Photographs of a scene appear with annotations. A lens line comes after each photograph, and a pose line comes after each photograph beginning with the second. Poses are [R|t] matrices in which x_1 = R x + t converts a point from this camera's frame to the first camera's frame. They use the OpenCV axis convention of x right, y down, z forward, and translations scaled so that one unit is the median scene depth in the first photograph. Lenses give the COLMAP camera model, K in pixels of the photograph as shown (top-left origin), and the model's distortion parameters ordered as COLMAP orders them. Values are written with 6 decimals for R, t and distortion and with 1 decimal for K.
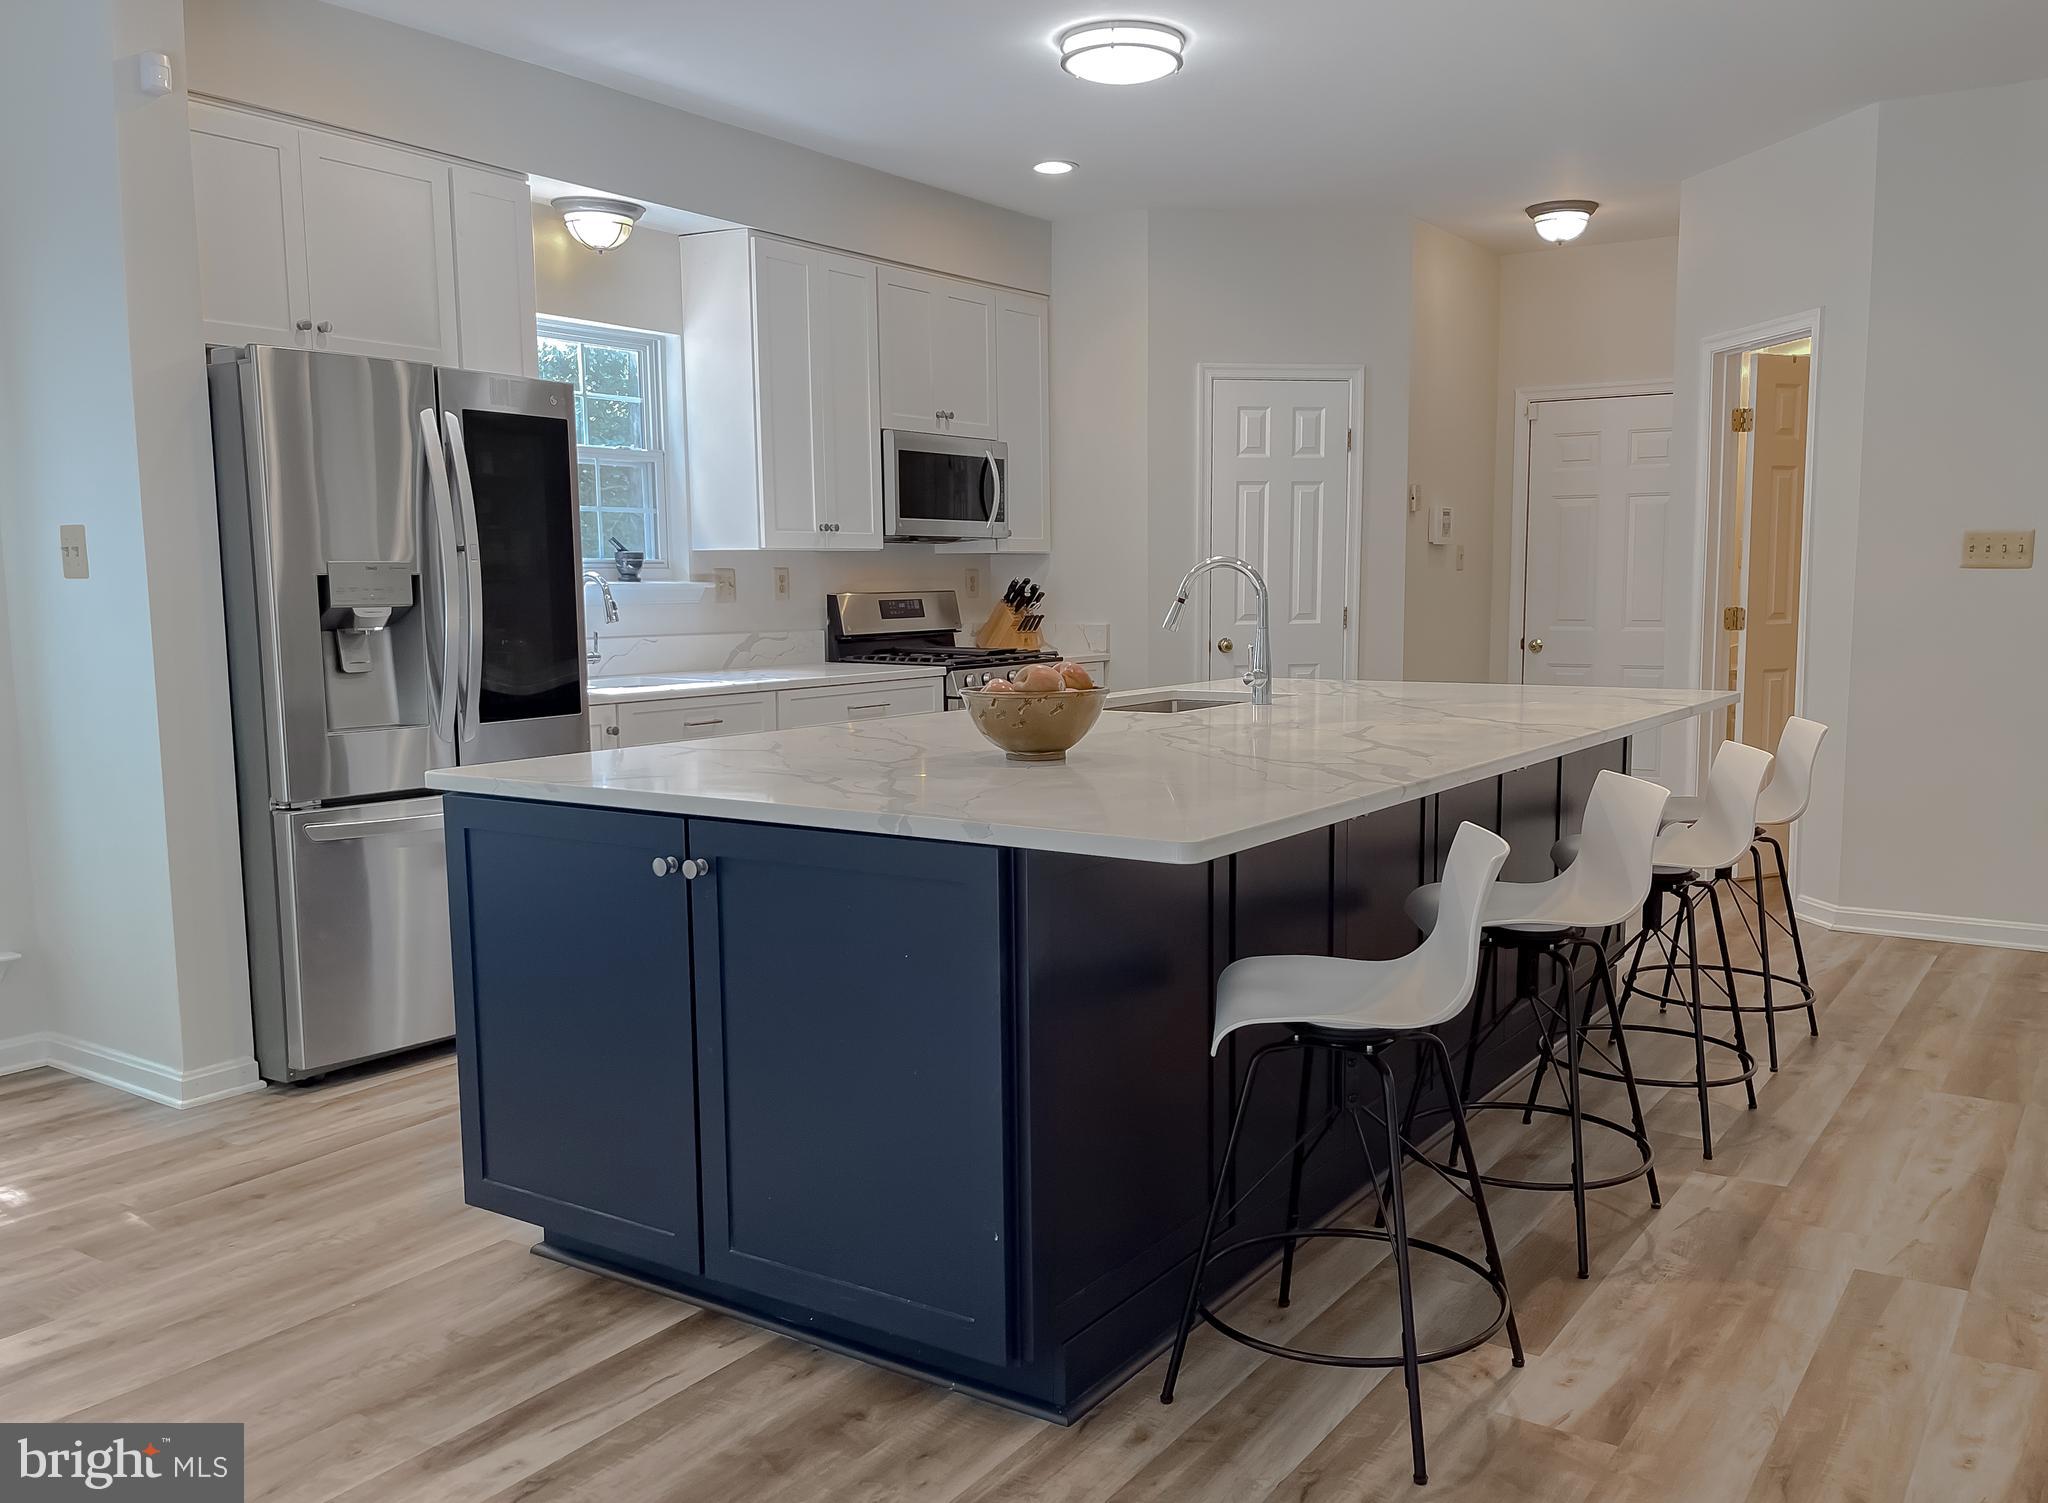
lens RADIAL K [[1671.8, 0, 1073.7], [0, 1671.8, 816.8], [0, 0, 1]] dist [0.008751, 0.005989]
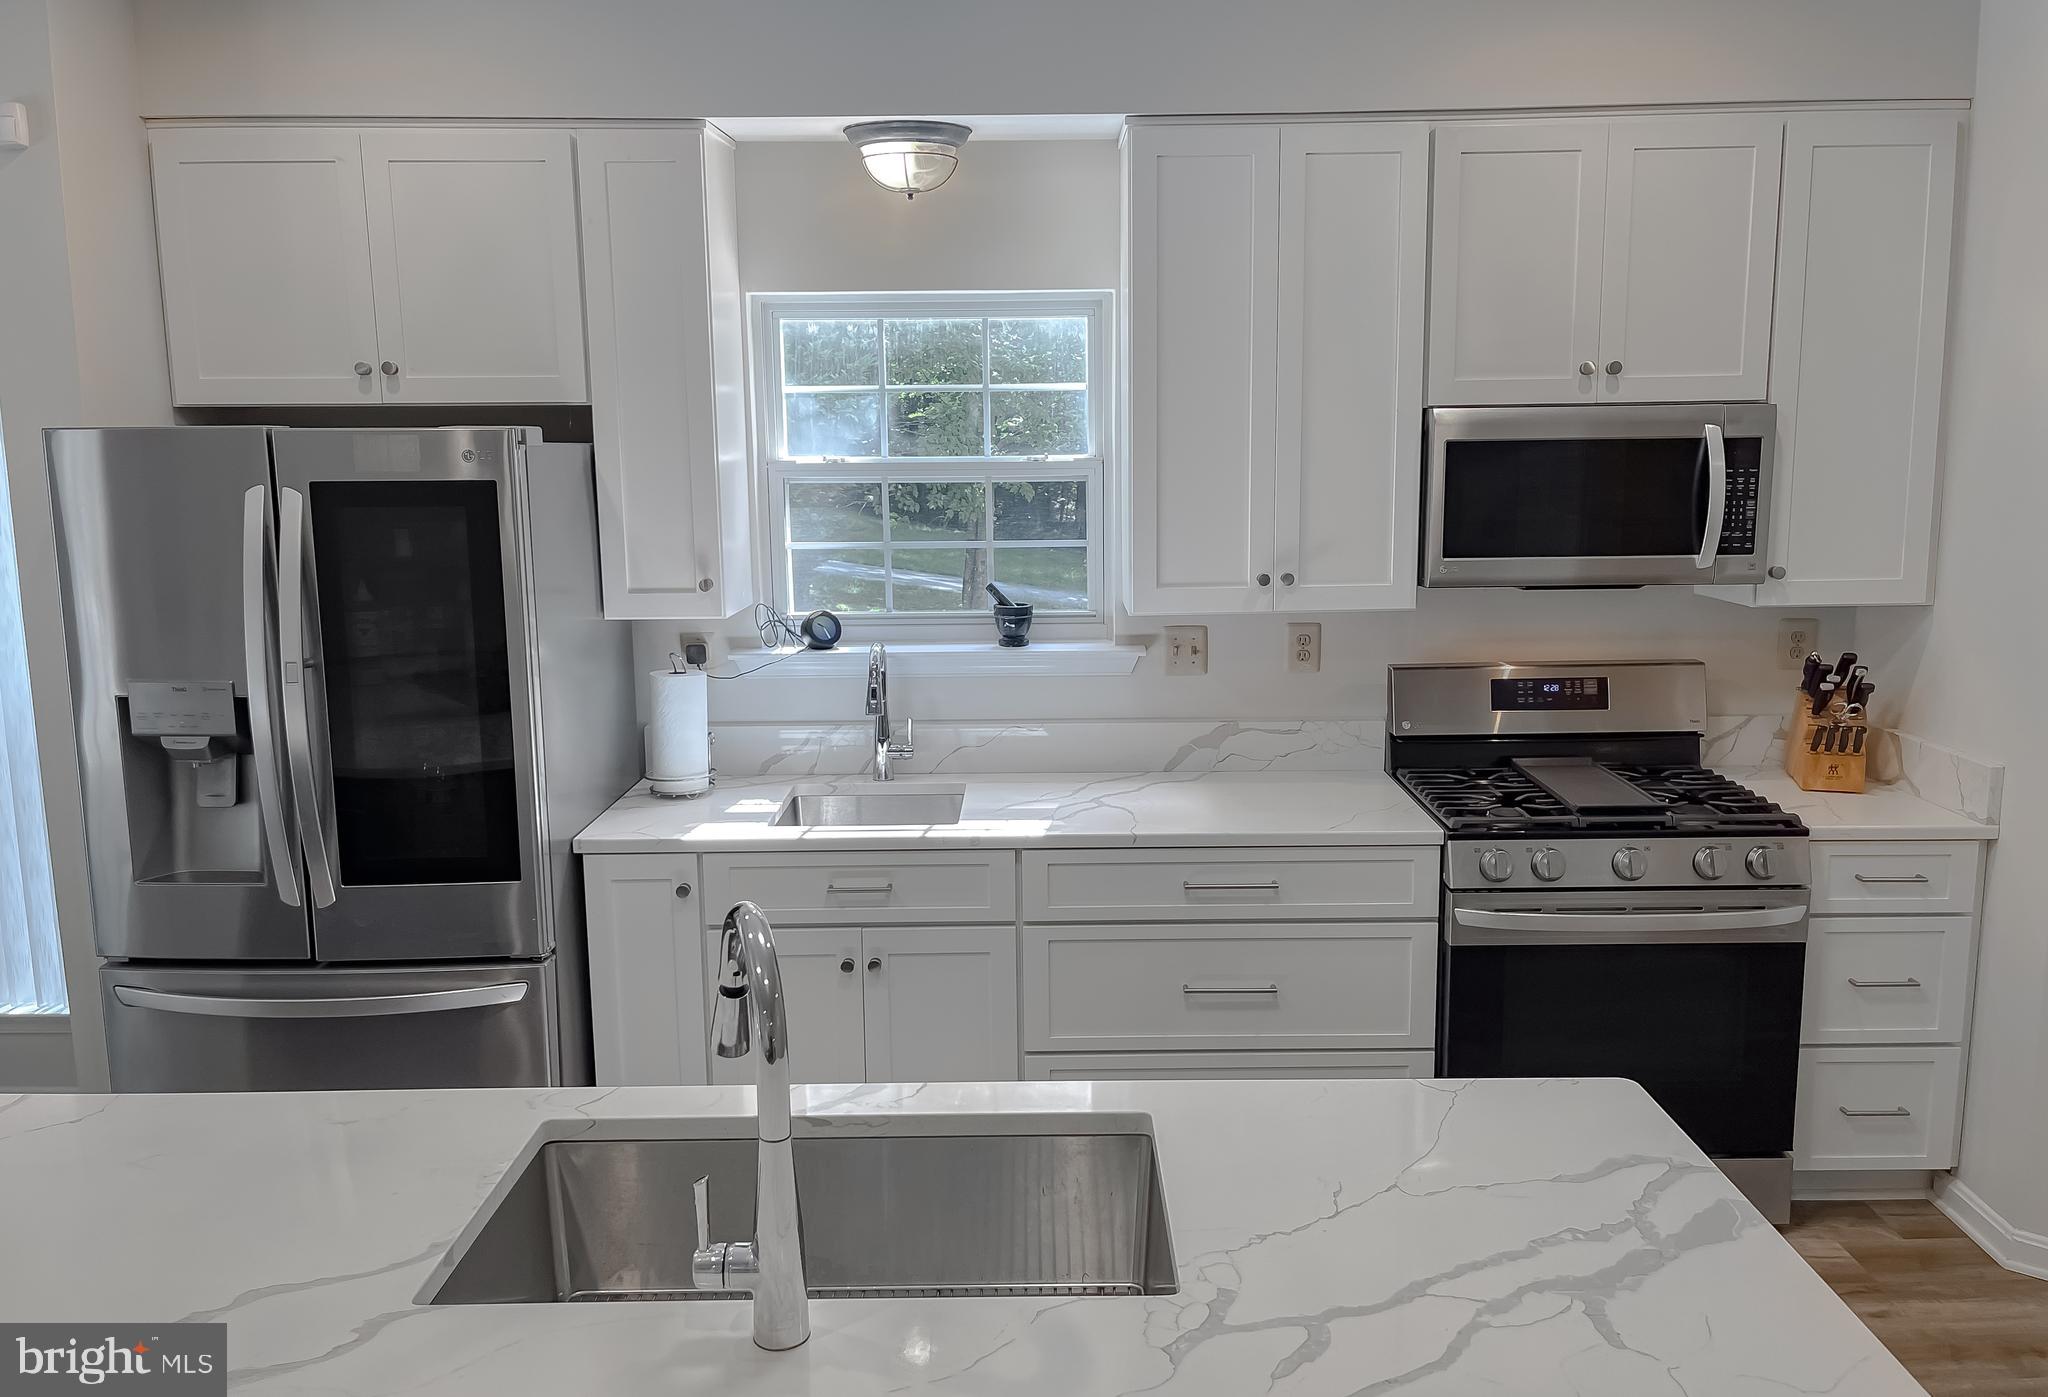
lens RADIAL K [[1470.1, 0, 1024.0], [0, 1470.1, 698.5], [0, 0, 1]] dist [0.002086, -0.001863]
pose [[0.543498, 0.134769, -0.828521, 0.256840], [-0.111510, 0.989871, 0.087865, -0.166838], [0.831971, 0.044634, 0.553021, 0.627764]]
